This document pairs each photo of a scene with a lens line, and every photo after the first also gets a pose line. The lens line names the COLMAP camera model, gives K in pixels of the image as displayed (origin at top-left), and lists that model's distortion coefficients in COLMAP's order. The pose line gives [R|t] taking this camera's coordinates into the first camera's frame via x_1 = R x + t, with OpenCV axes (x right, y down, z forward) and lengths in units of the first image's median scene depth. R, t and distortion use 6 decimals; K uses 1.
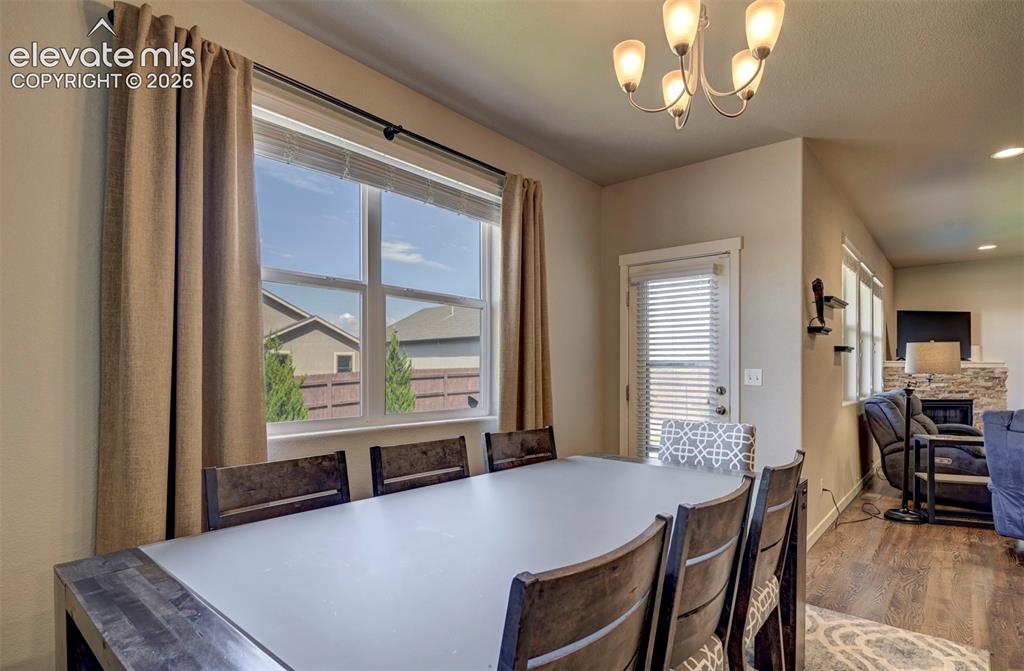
lens RADIAL K [[525.0, 0, 523.2], [0, 525.0, 370.0], [0, 0, 1]] dist [0.001920, -0.000264]
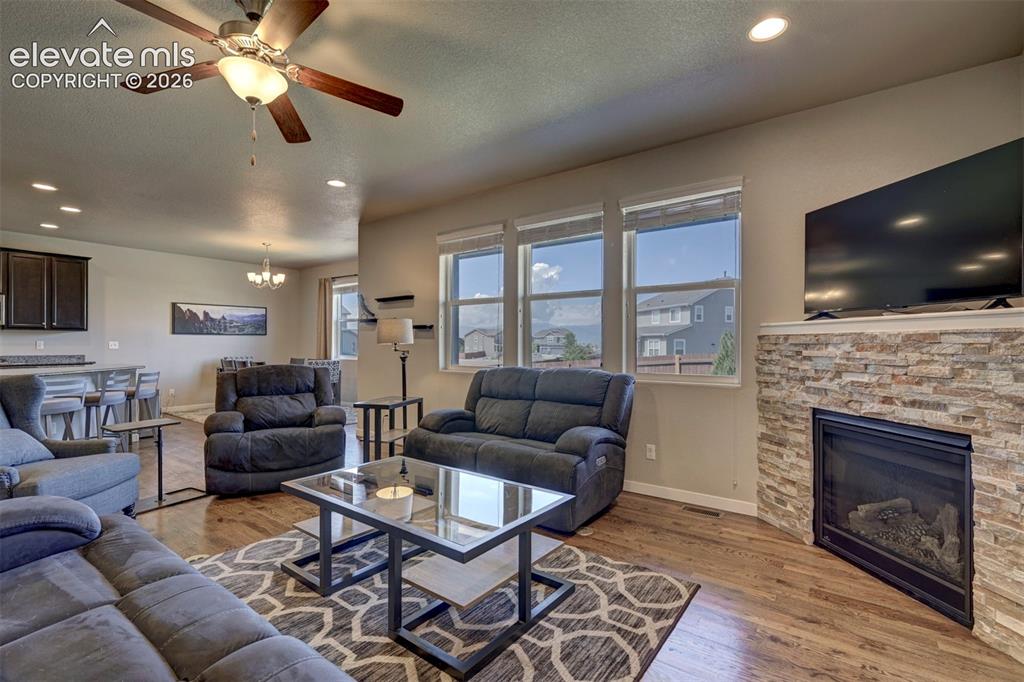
lens RADIAL K [[454.3, 0, 518.8], [0, 454.3, 343.2], [0, 0, 1]] dist [-0.010048, 0.001340]
pose [[0.065182, -0.004771, -0.997862, 1.105515], [-0.002553, 0.999985, -0.004948, 0.004575], [0.997870, 0.002870, 0.065169, 0.723586]]
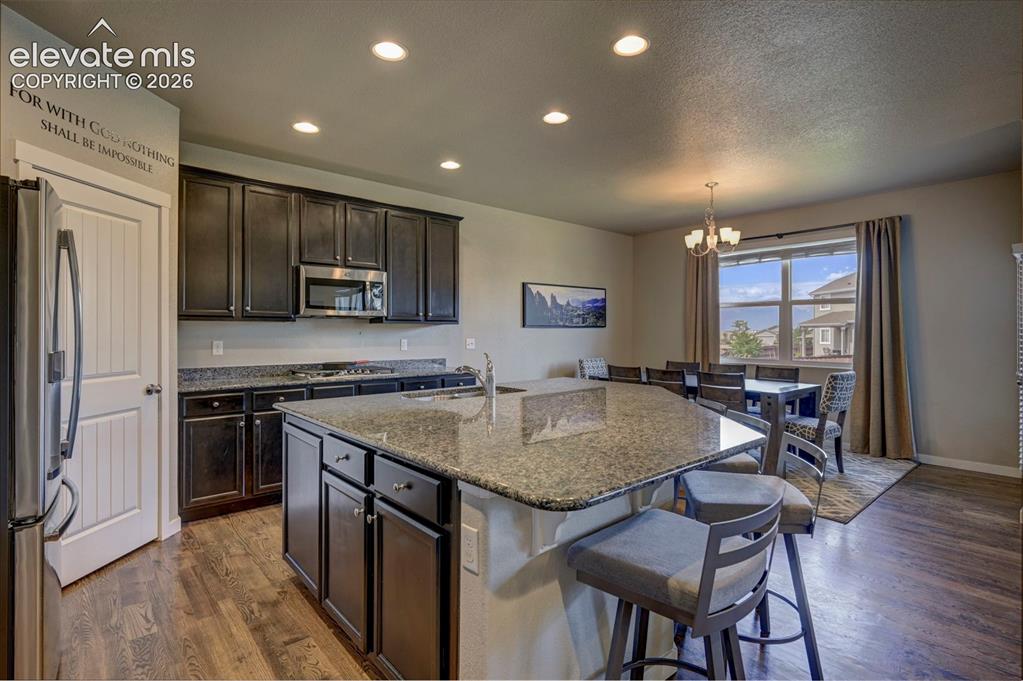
lens RADIAL K [[488.7, 0, 519.3], [0, 488.7, 338.0], [0, 0, 1]] dist [-0.000675, -0.000205]
pose [[-0.160966, 0.011060, -0.986898, 0.789522], [-0.001363, 0.999934, 0.011428, -0.011708], [0.986959, 0.003185, -0.160940, 0.082219]]
